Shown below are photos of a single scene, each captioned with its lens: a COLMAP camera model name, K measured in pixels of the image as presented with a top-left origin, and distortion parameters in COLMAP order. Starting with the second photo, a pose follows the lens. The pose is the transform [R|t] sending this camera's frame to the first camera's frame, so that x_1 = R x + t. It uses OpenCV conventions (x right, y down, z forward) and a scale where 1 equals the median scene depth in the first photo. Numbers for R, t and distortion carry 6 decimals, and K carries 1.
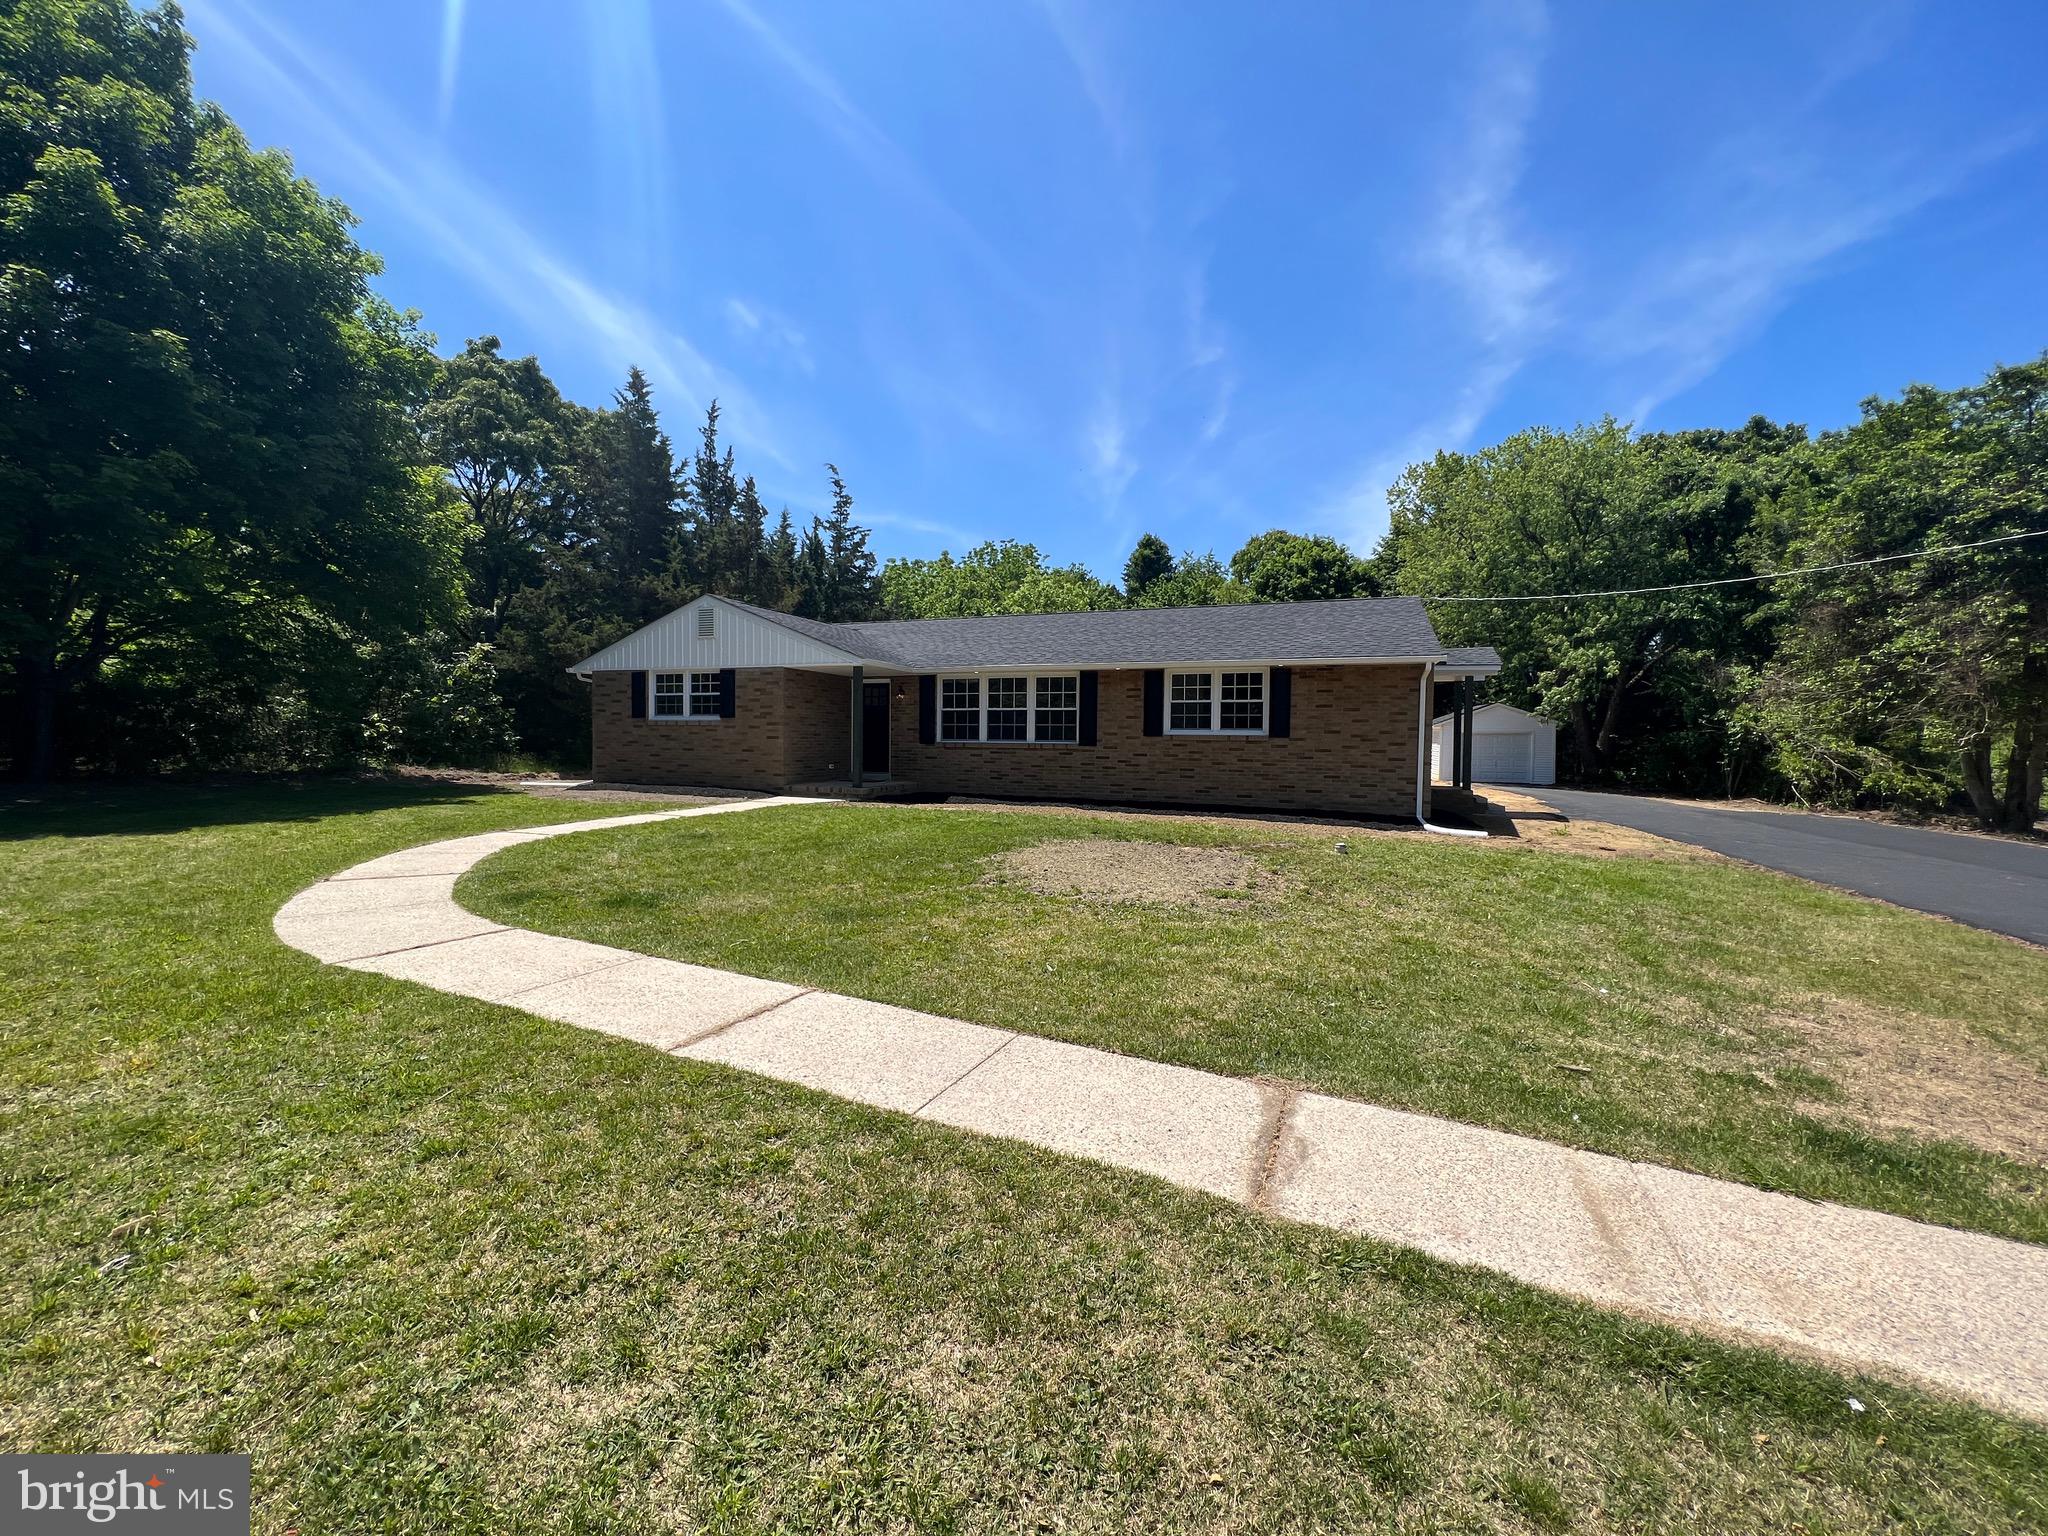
lens RADIAL K [[824.5, 0, 1018.4], [0, 824.5, 767.6], [0, 0, 1]] dist [0.001669, 0.000246]
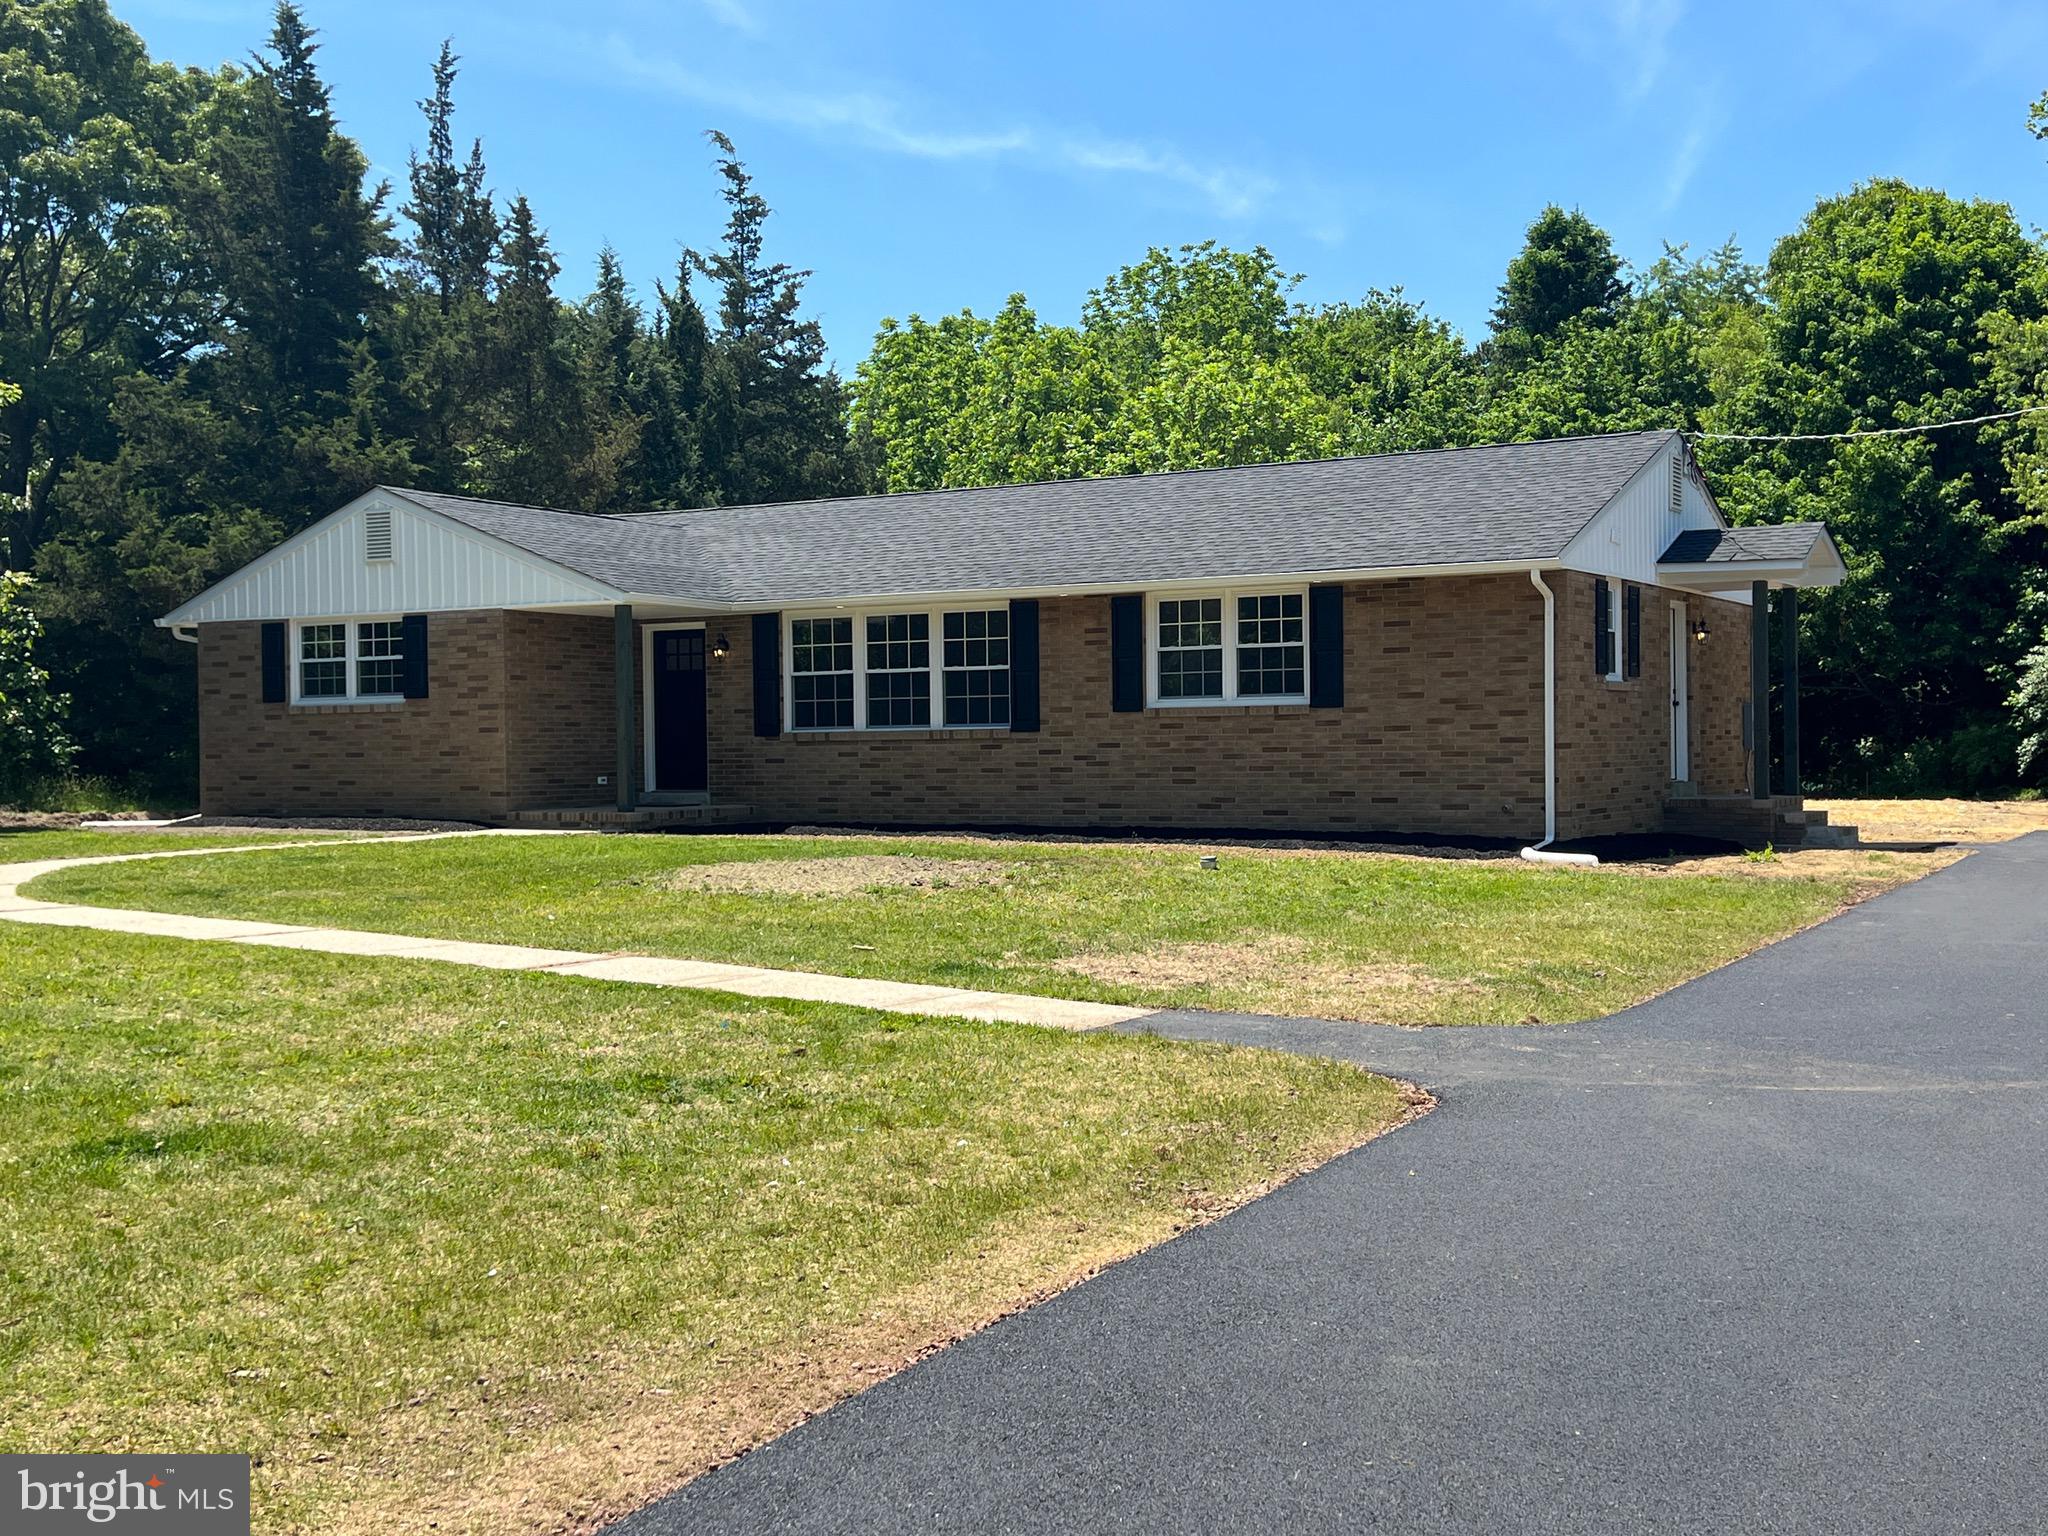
lens RADIAL K [[2342.2, 0, 1024.0], [0, 2342.2, 768.0], [0, 0, 1]] dist [0.186325, -0.438516]
pose [[0.986516, -0.021343, -0.162270, 0.315890], [0.016865, 0.999439, -0.028924, 0.041223], [0.162796, 0.025797, 0.986322, -0.535277]]
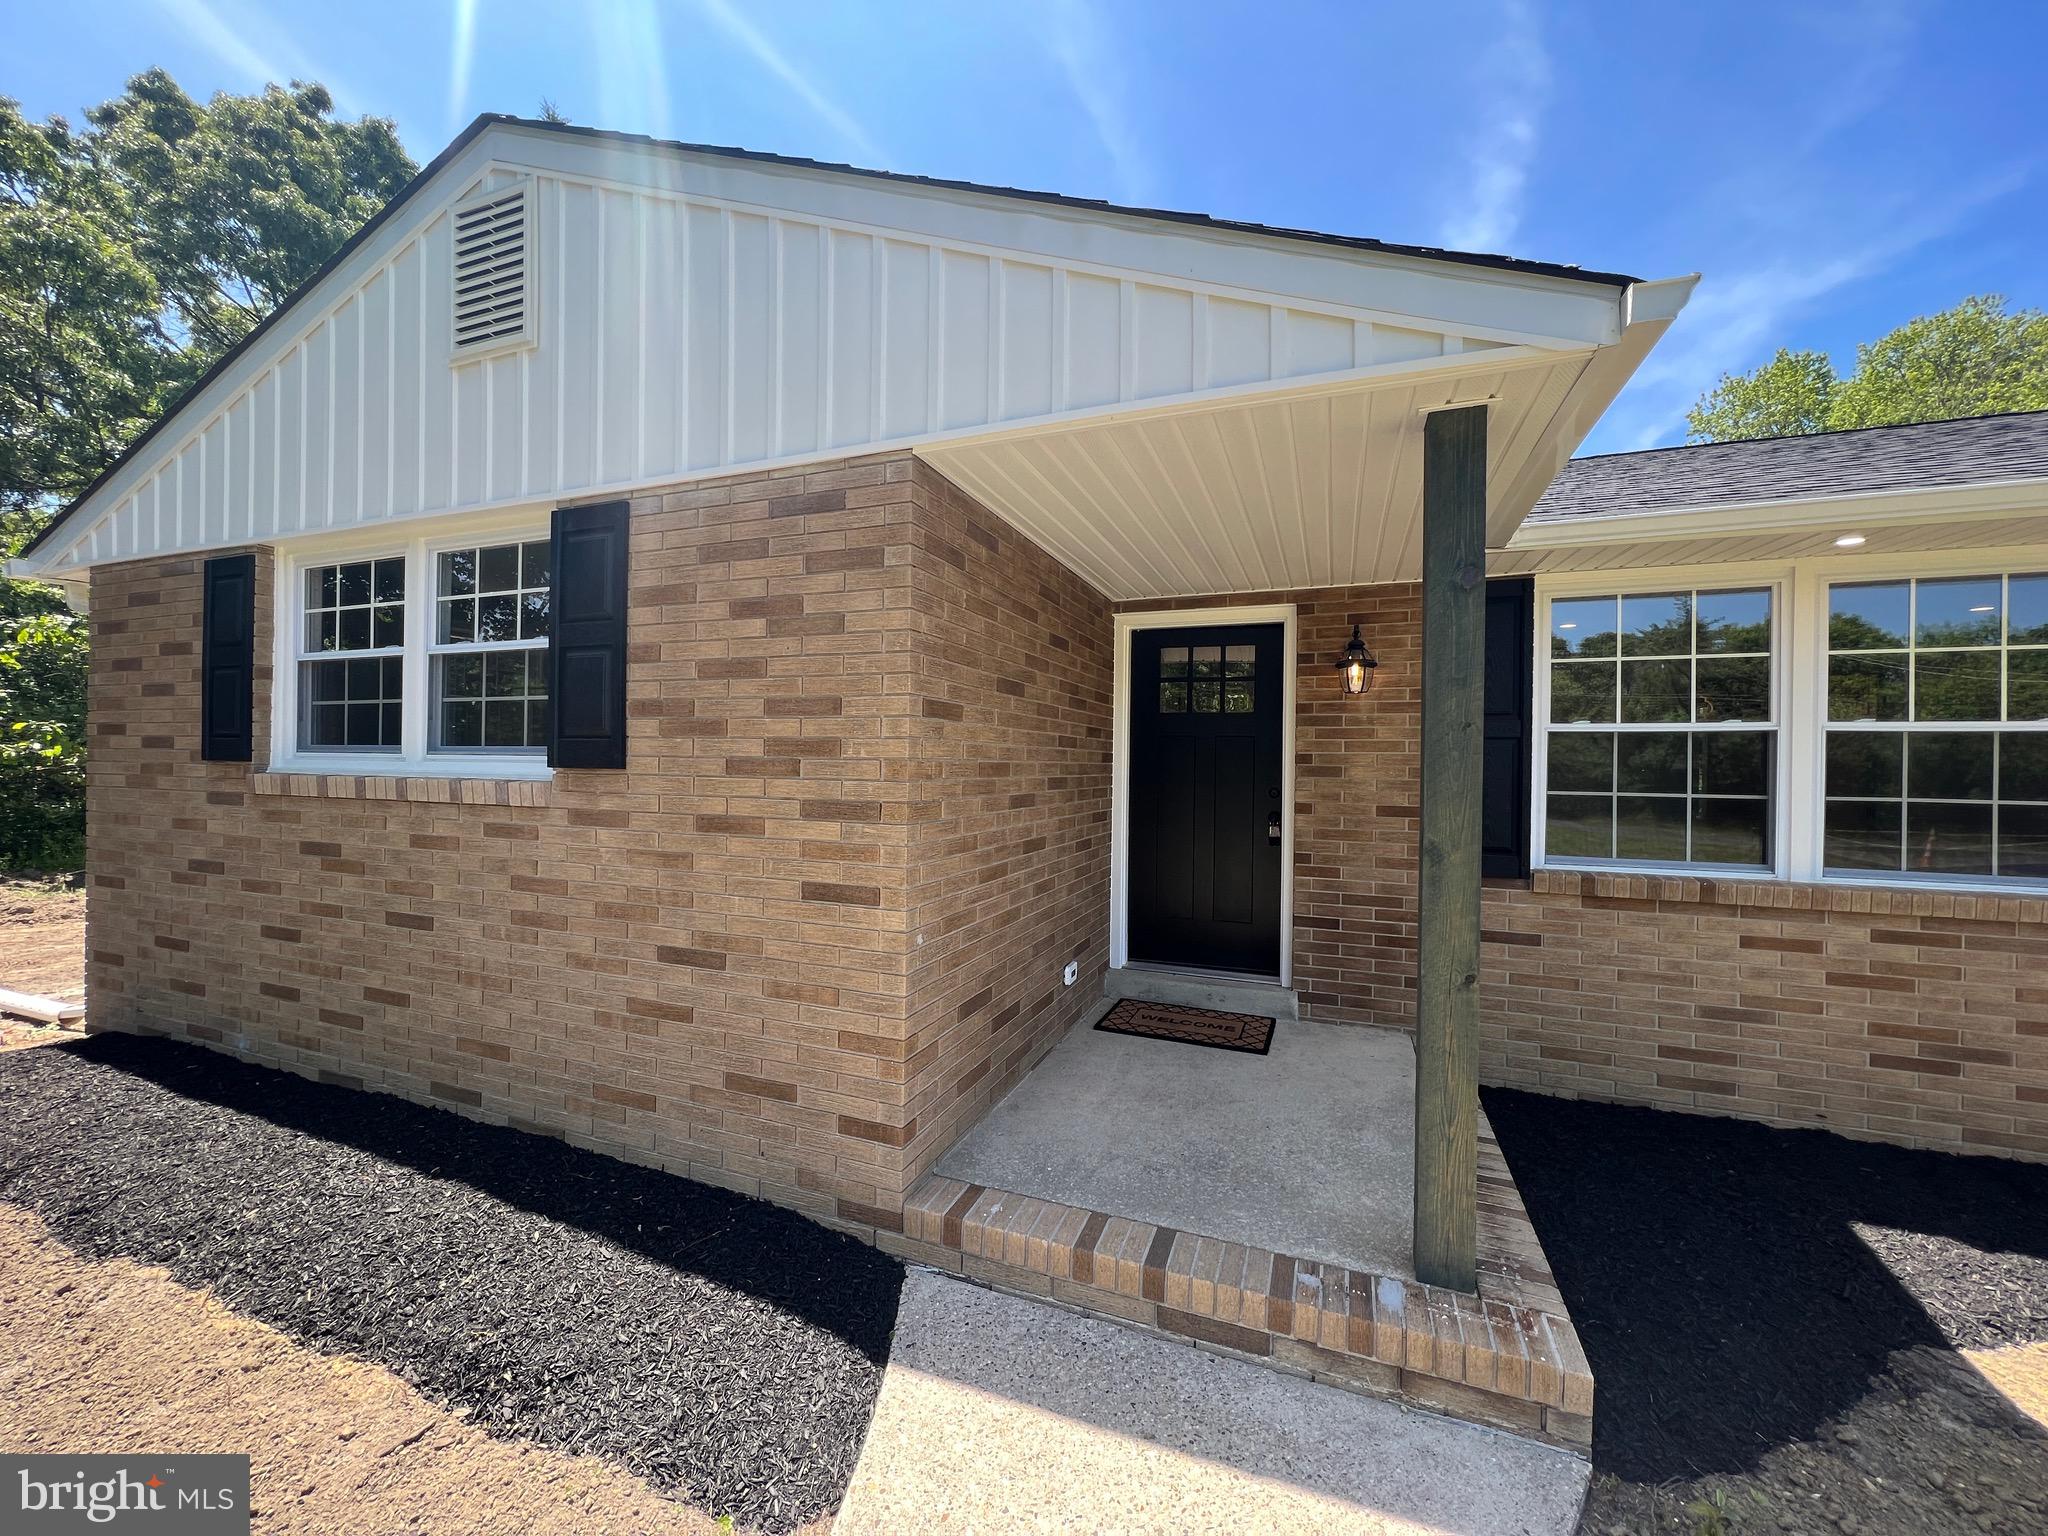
lens RADIAL K [[816.9, 0, 1019.0], [0, 816.9, 761.5], [0, 0, 1]] dist [-0.001111, -0.000158]
pose [[0.999961, 0.004364, -0.007734, -0.237269], [-0.004658, 0.999253, -0.038373, -0.051311], [0.007561, 0.038407, 0.999234, 0.760875]]
